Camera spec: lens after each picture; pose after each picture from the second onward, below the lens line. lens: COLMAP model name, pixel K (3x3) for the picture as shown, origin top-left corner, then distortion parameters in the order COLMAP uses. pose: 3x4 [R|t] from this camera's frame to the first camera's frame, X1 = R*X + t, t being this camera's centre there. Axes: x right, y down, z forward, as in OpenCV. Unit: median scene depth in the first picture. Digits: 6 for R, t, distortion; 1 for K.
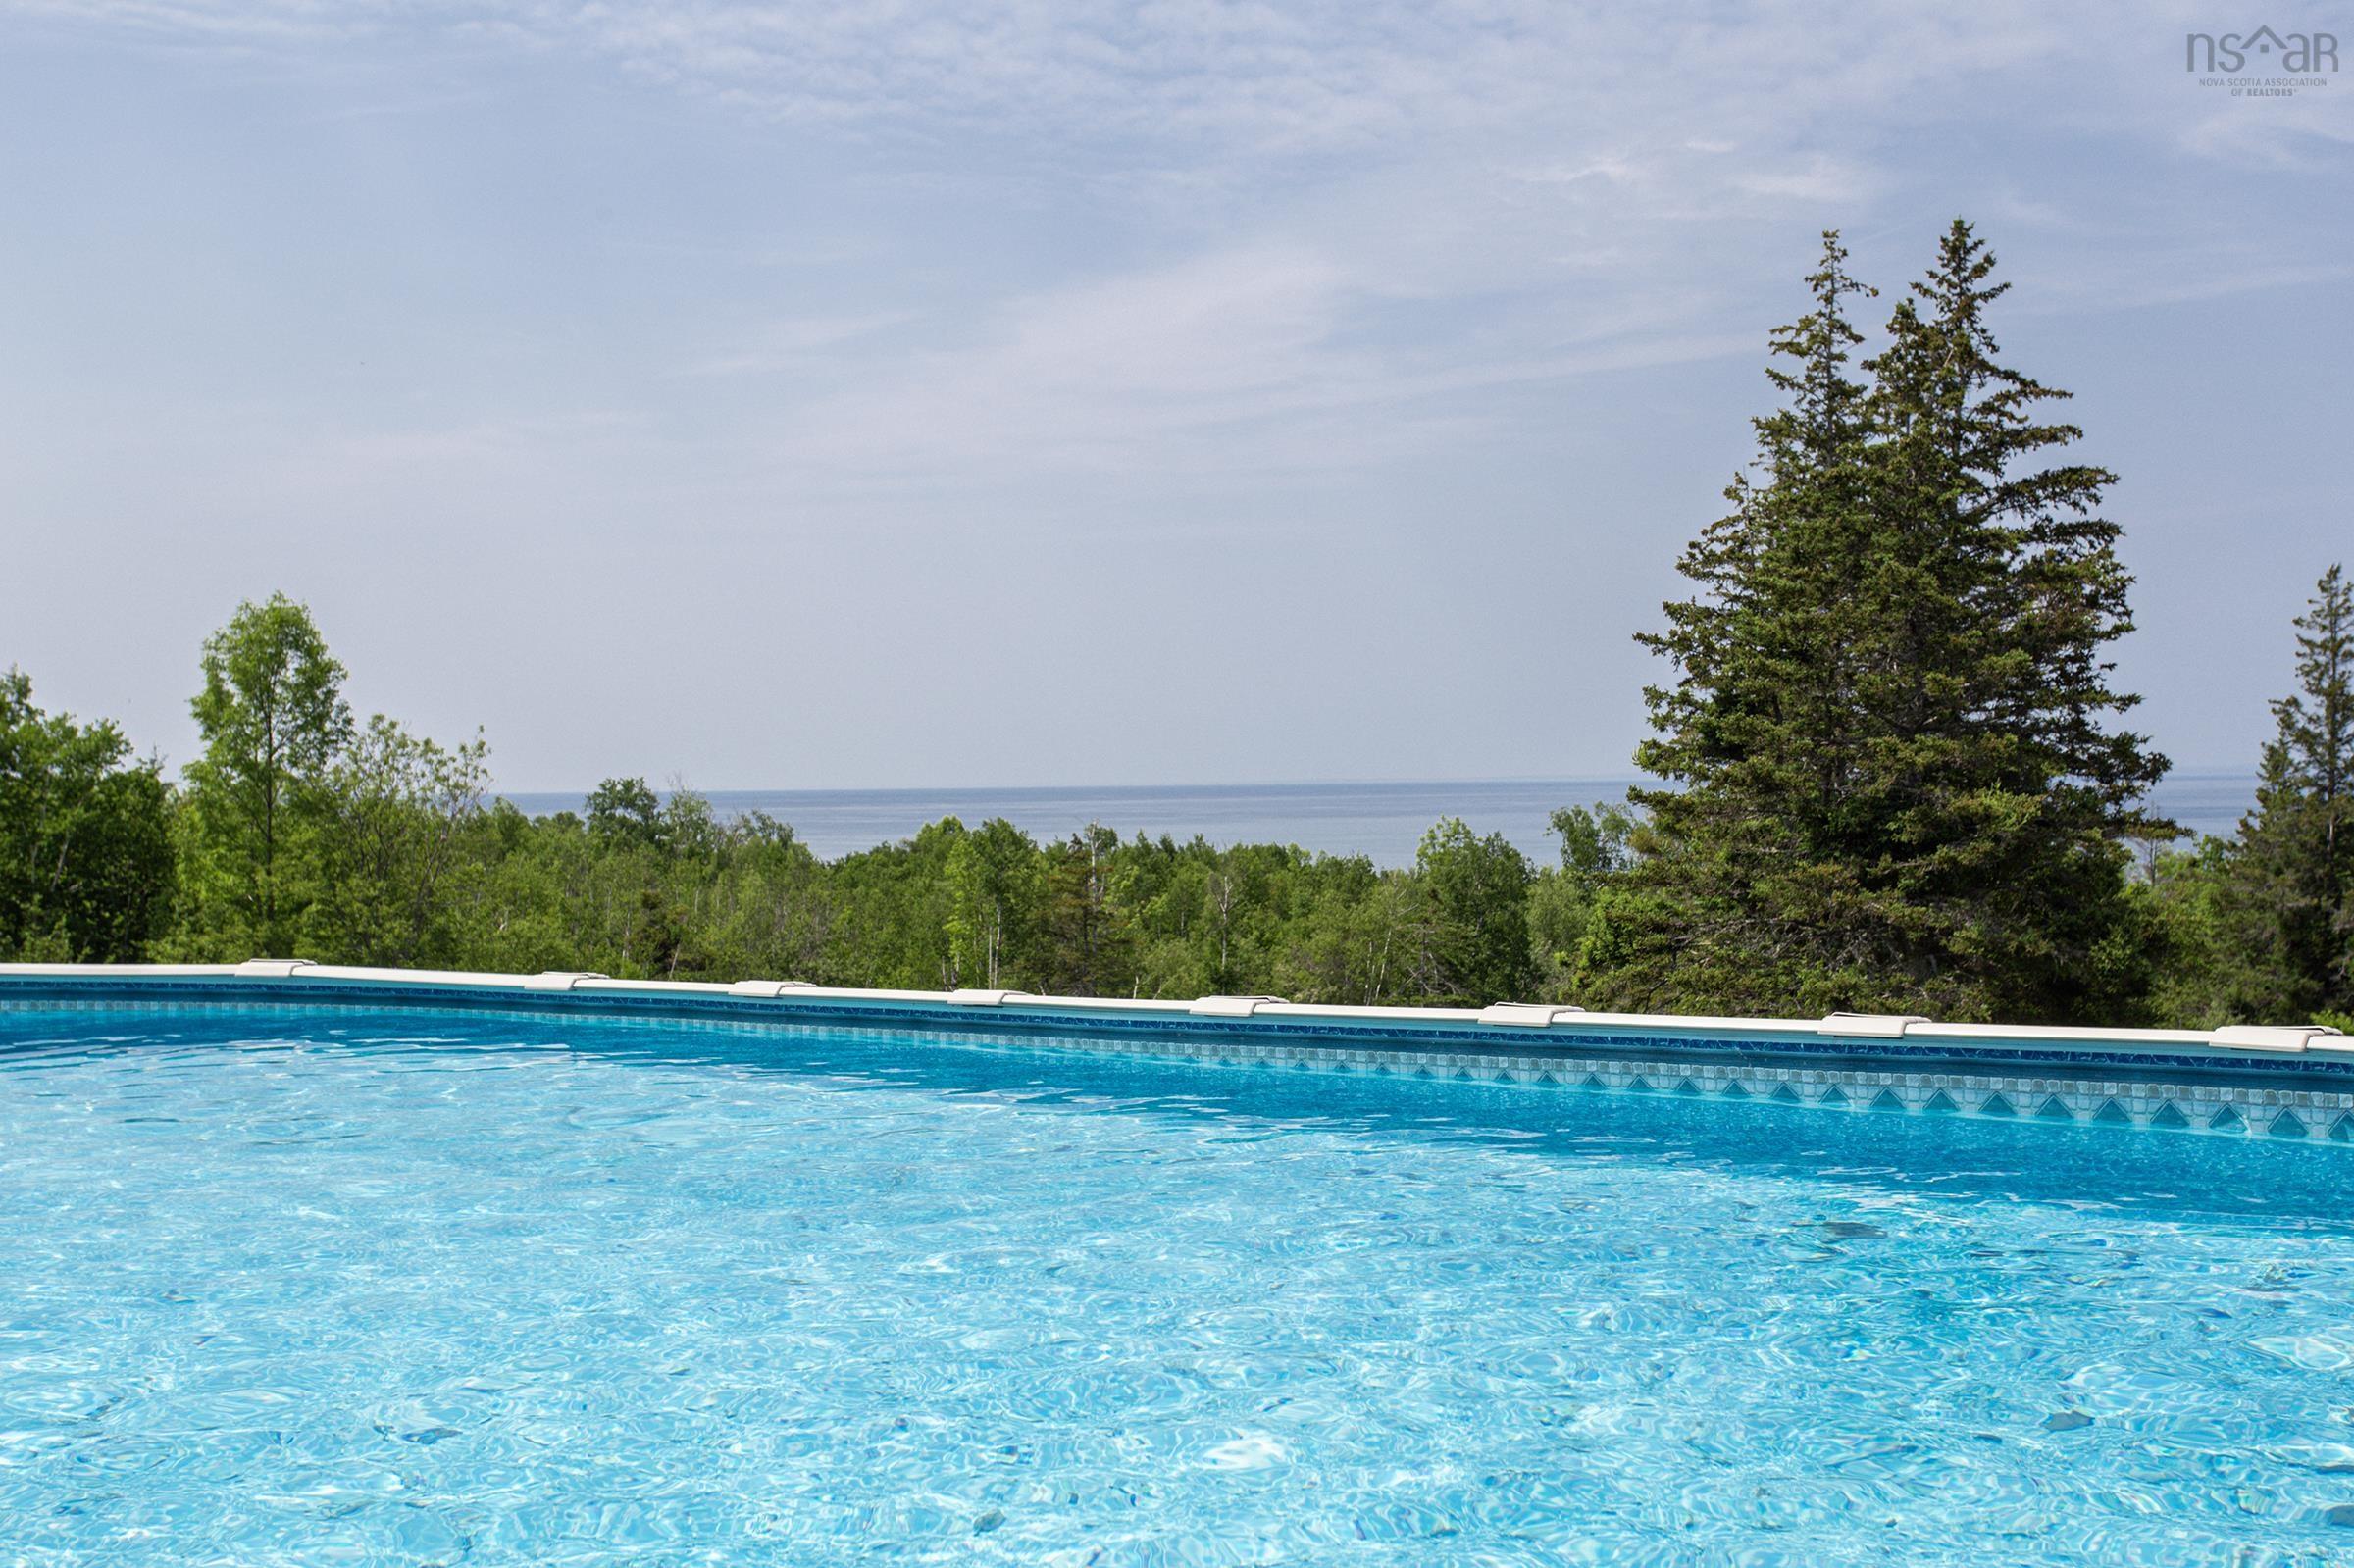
lens RADIAL K [[2697.3, 0, 1175.5], [0, 2697.3, 778.8], [0, 0, 1]] dist [-0.007078, 0.000000]
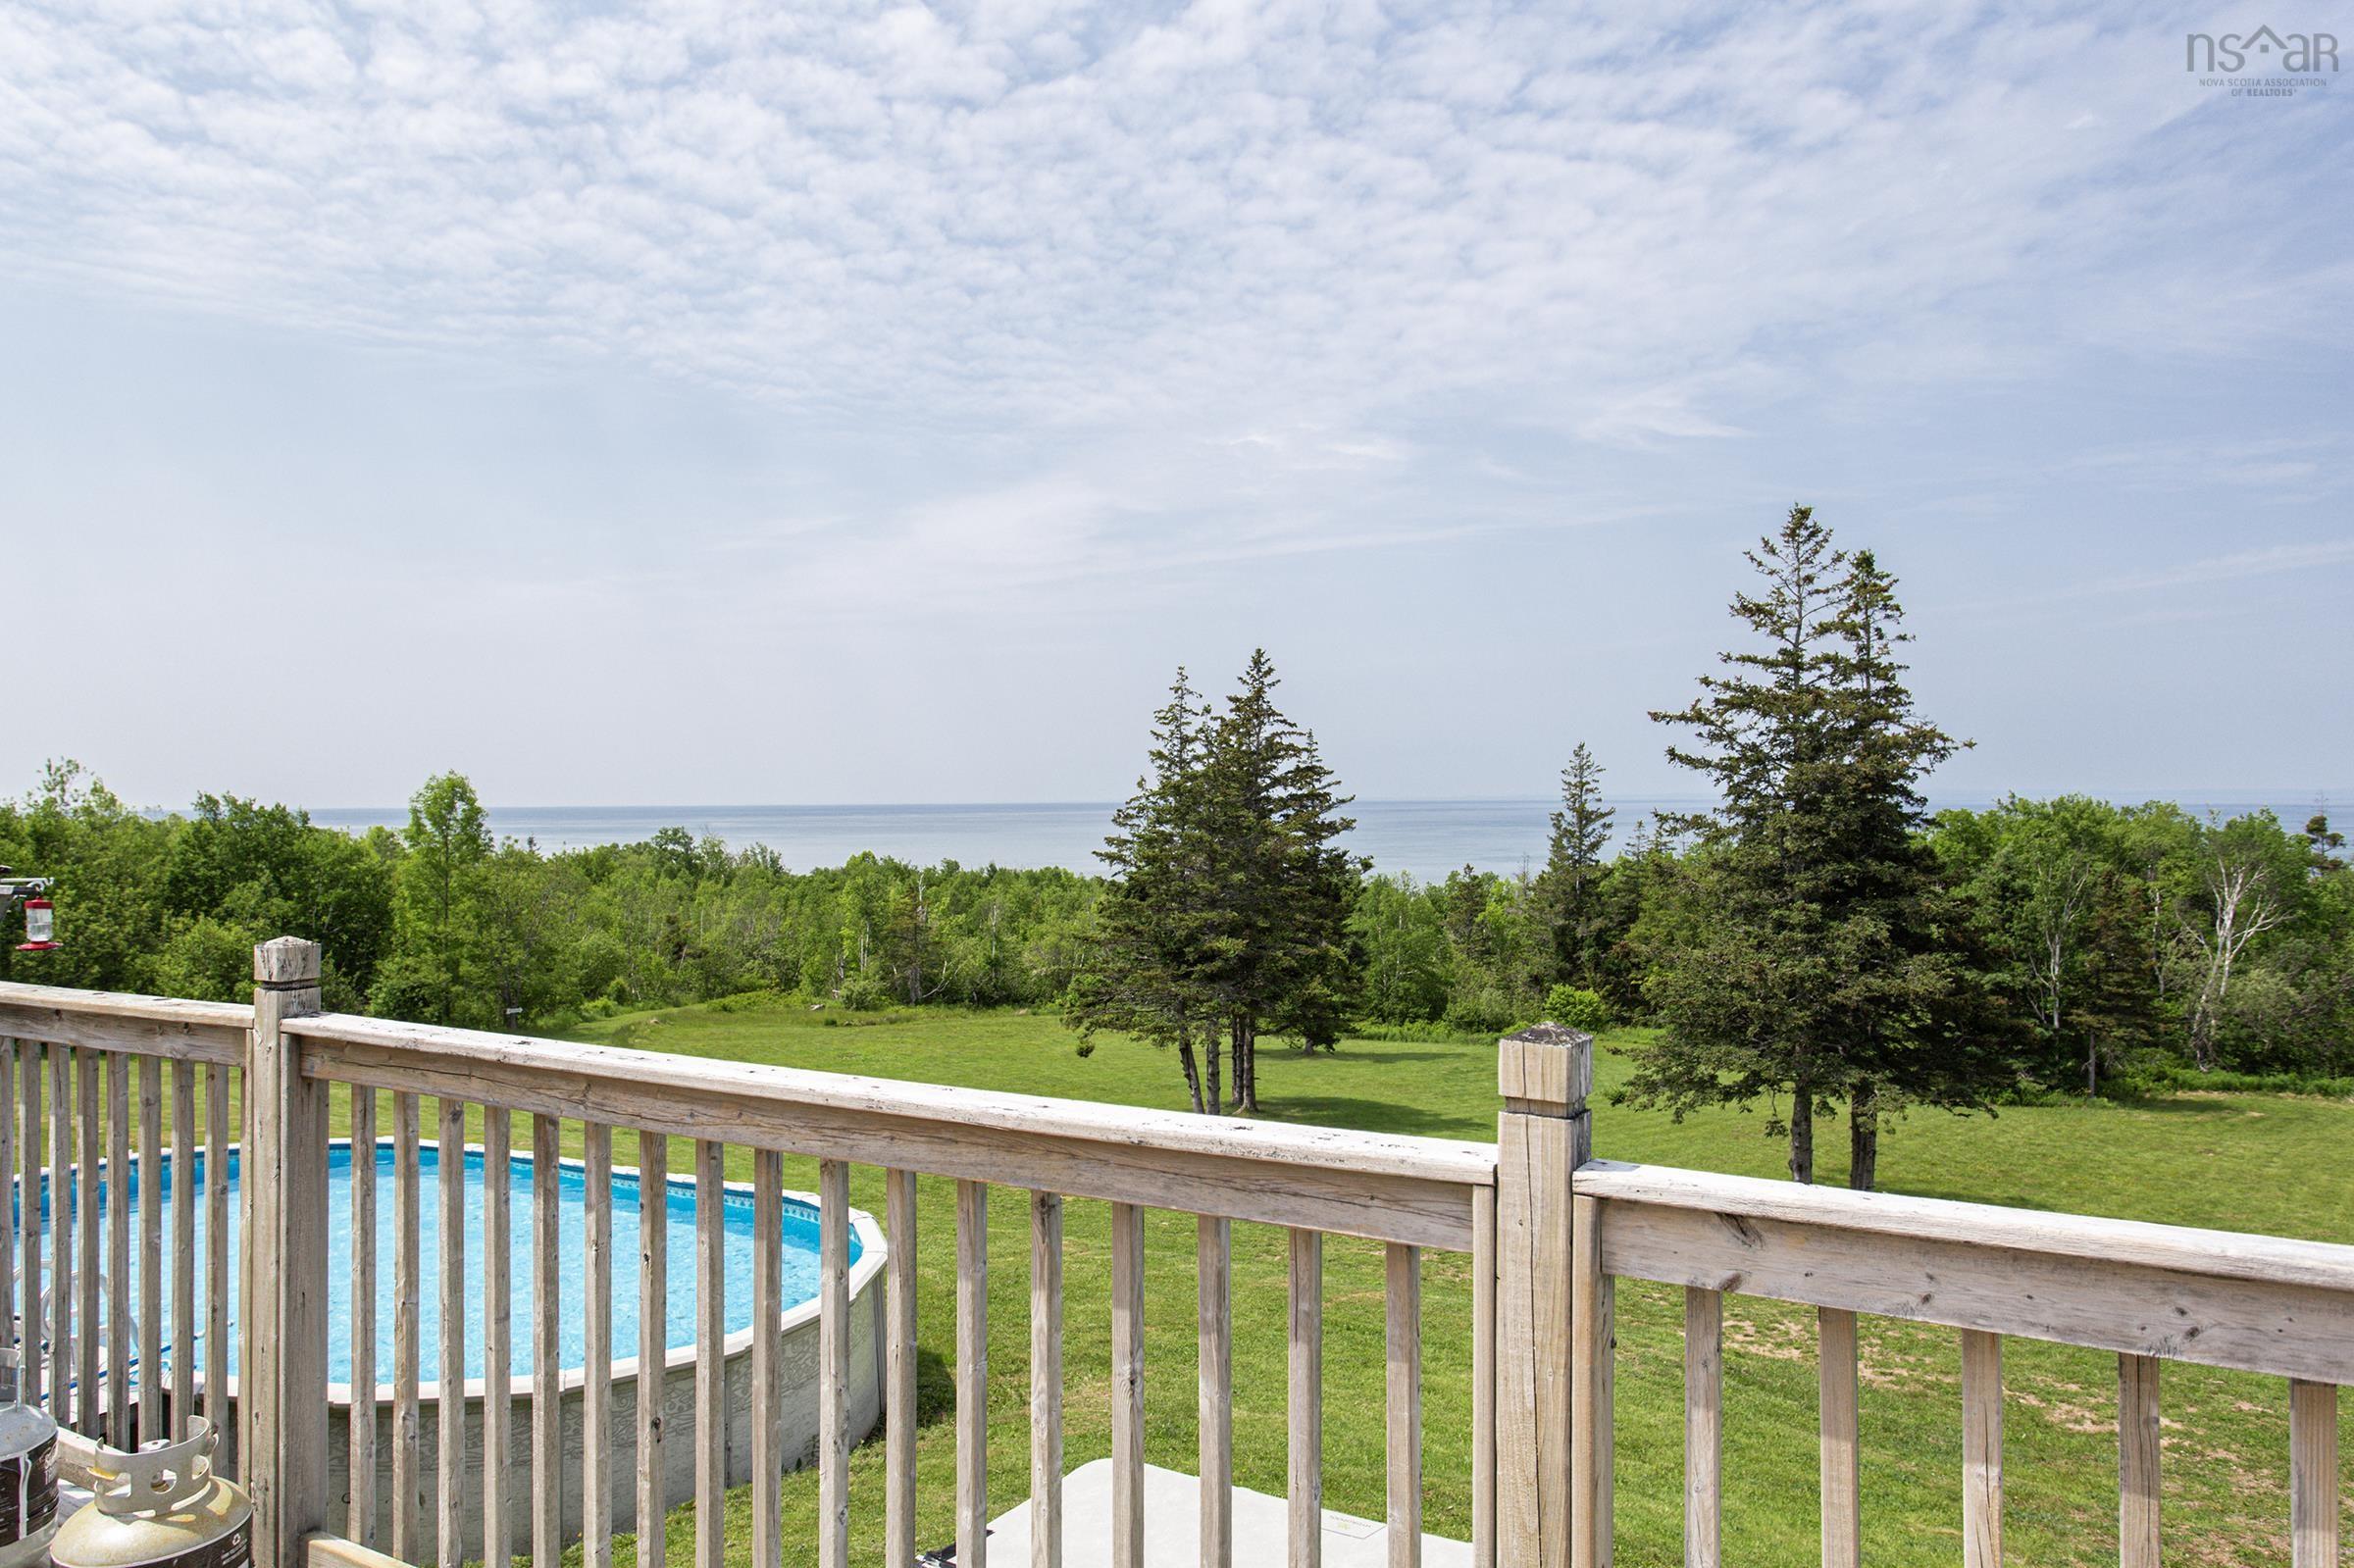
lens RADIAL K [[1661.1, 0, 1180.7], [0, 1661.1, 790.1], [0, 0, 1]] dist [-0.010533, 0.002899]
pose [[0.996578, 0.003122, 0.082595, 0.070191], [-0.002823, 0.999989, -0.003739, -0.052352], [-0.082606, 0.003493, 0.996576, -0.171234]]
